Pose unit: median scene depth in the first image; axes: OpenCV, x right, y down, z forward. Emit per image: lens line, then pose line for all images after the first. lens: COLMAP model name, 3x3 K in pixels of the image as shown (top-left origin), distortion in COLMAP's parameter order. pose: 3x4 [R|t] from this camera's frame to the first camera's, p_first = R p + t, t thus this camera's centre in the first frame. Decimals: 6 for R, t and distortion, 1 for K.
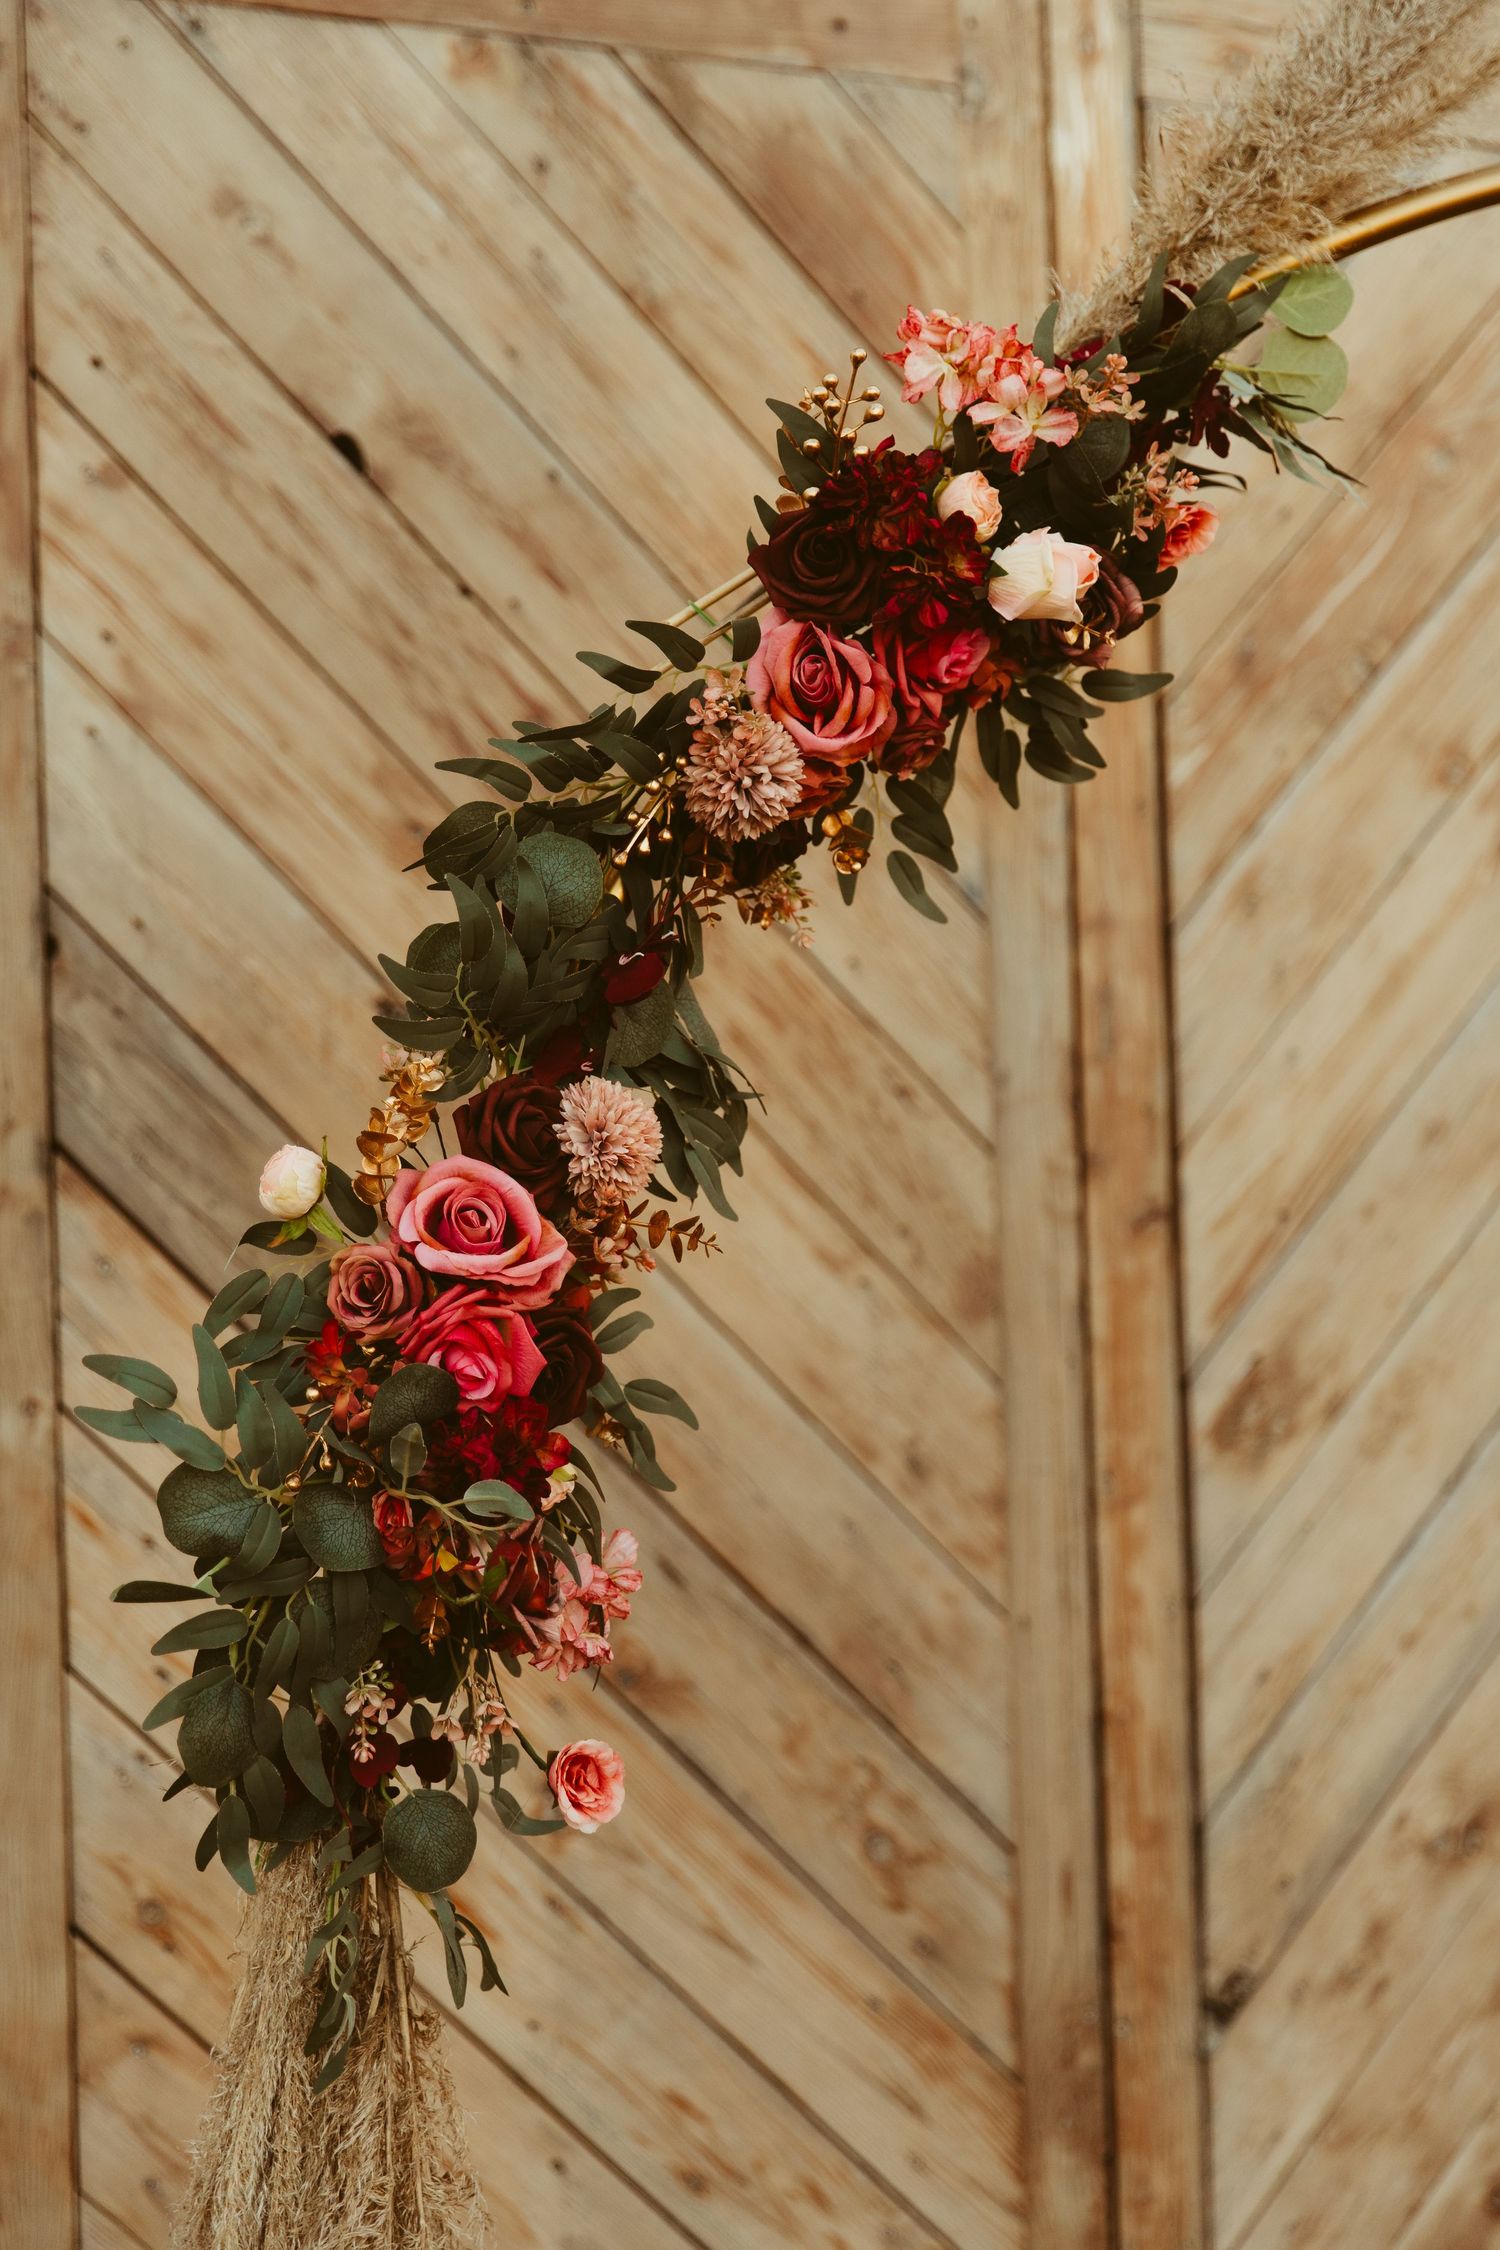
lens RADIAL K [[3651.6, 0, 758.5], [0, 3651.6, 1149.2], [0, 0, 1]] dist [-0.006199, 0.000000]
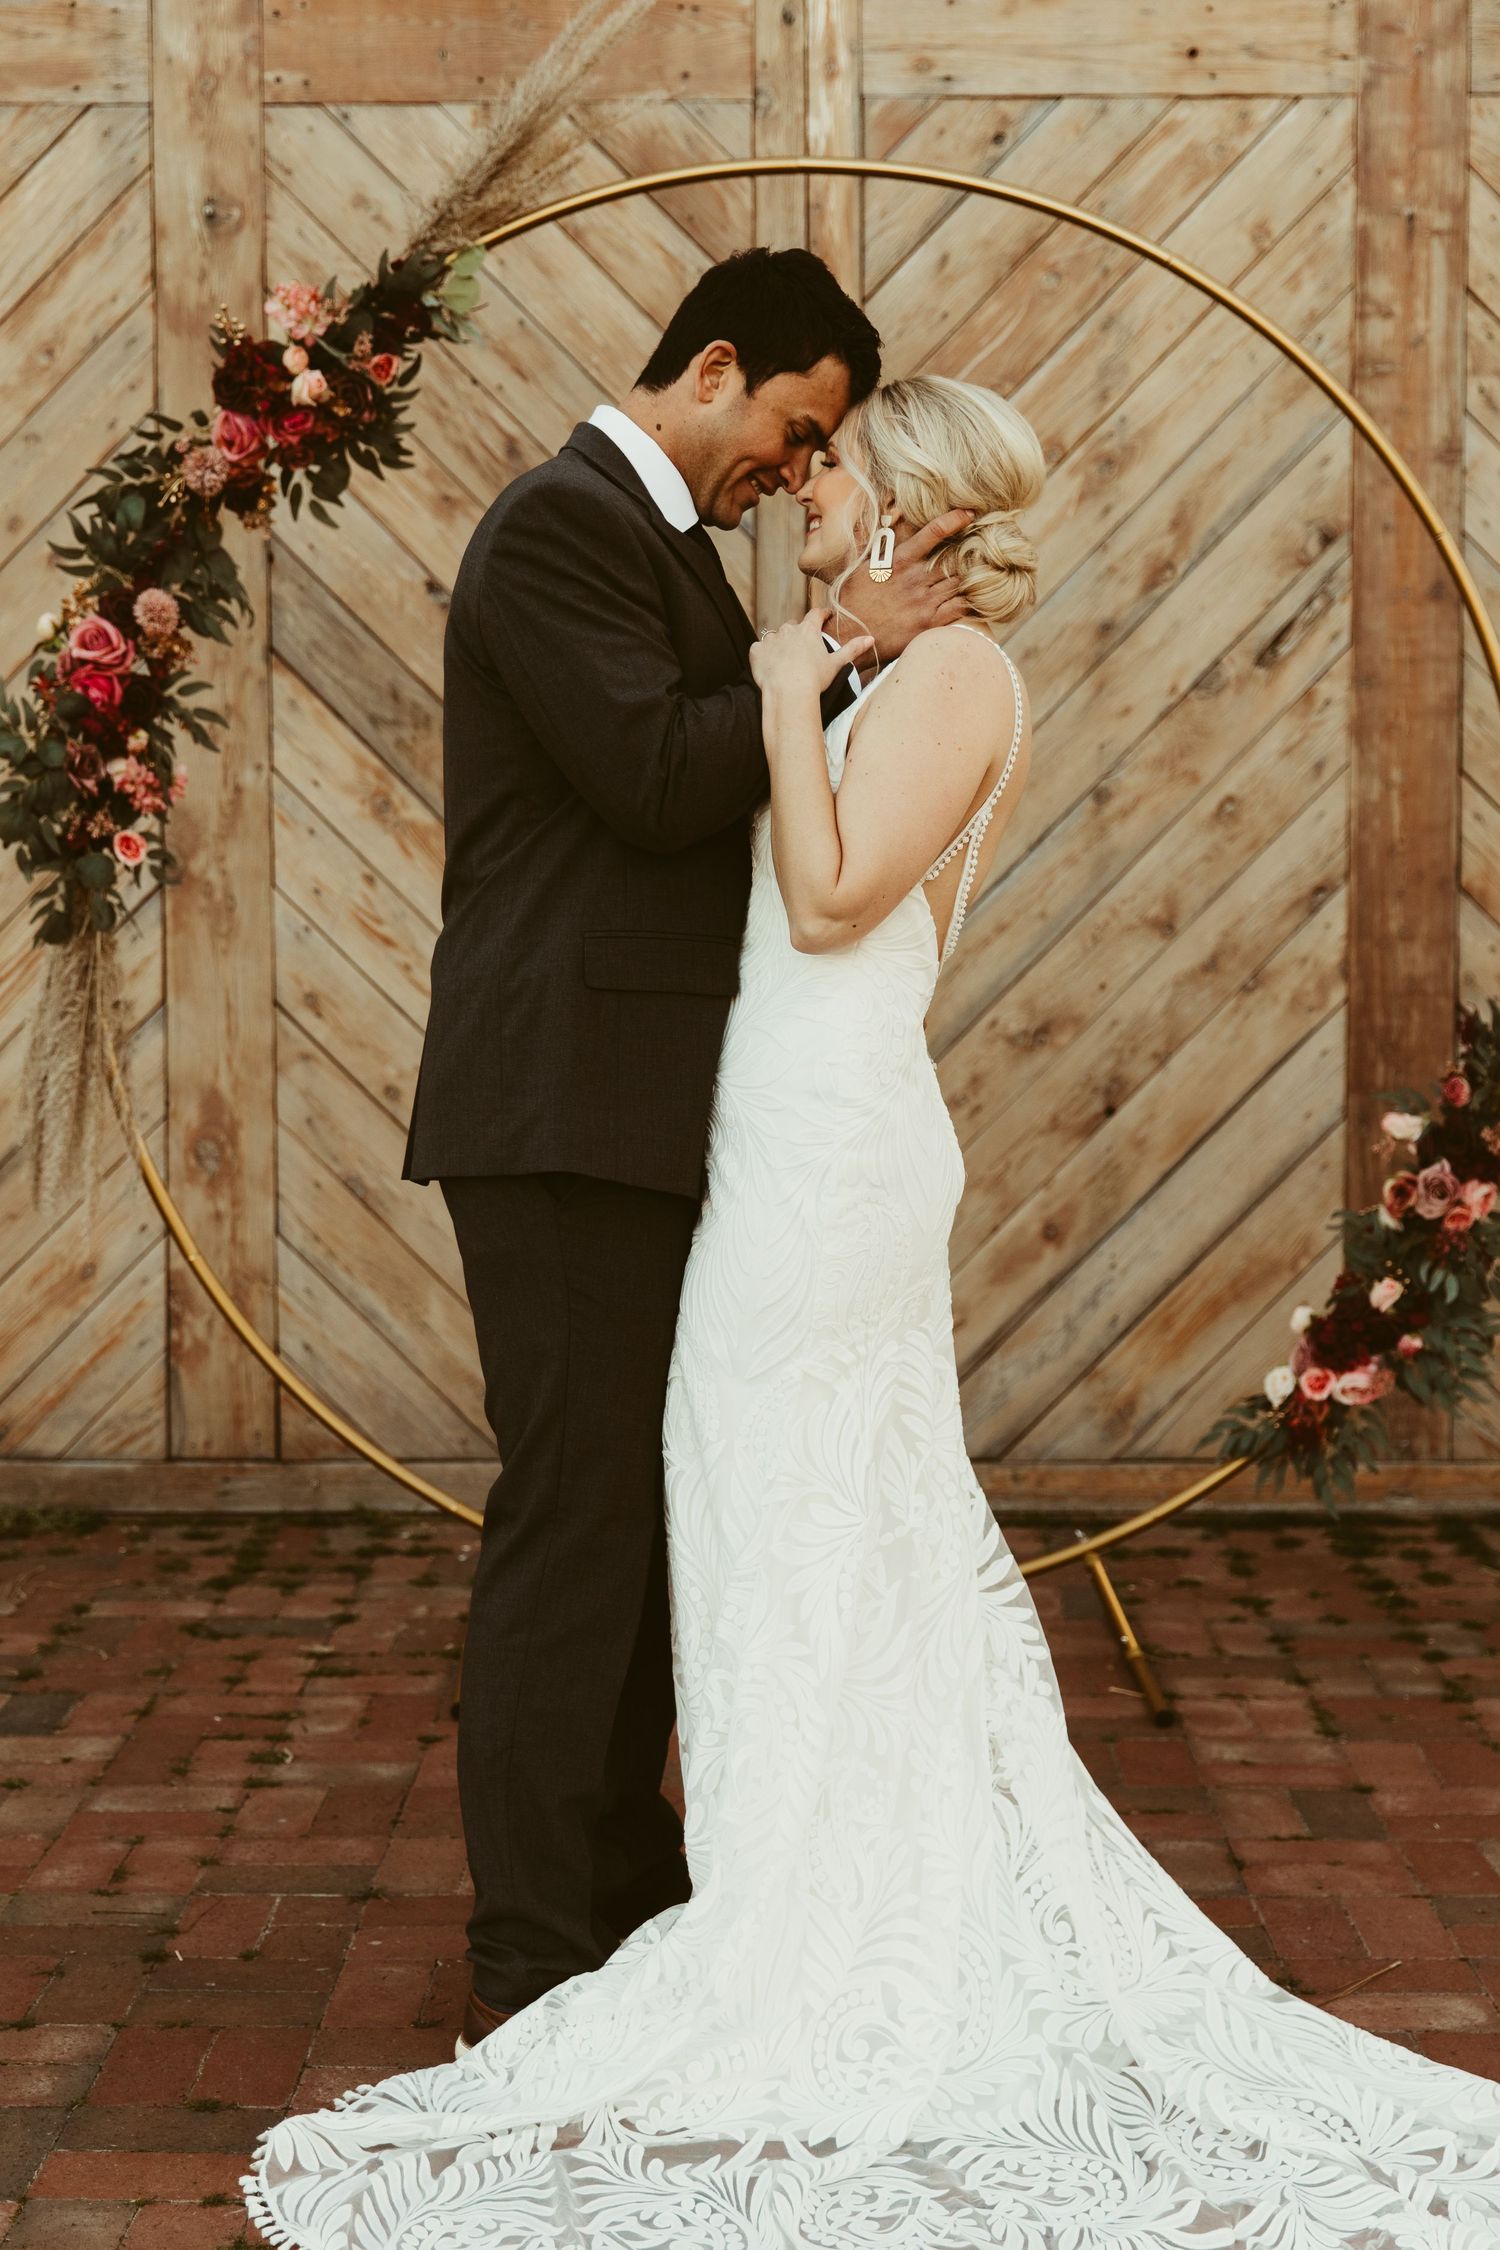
lens RADIAL K [[3127.5, 0, 774.3], [0, 3127.5, 1136.9], [0, 0, 1]] dist [0.000390, 0.000000]
pose [[0.901687, 0.061629, -0.427974, 0.869718], [-0.016403, 0.993953, 0.108571, 0.078486], [0.432078, -0.090877, 0.897246, -0.565867]]
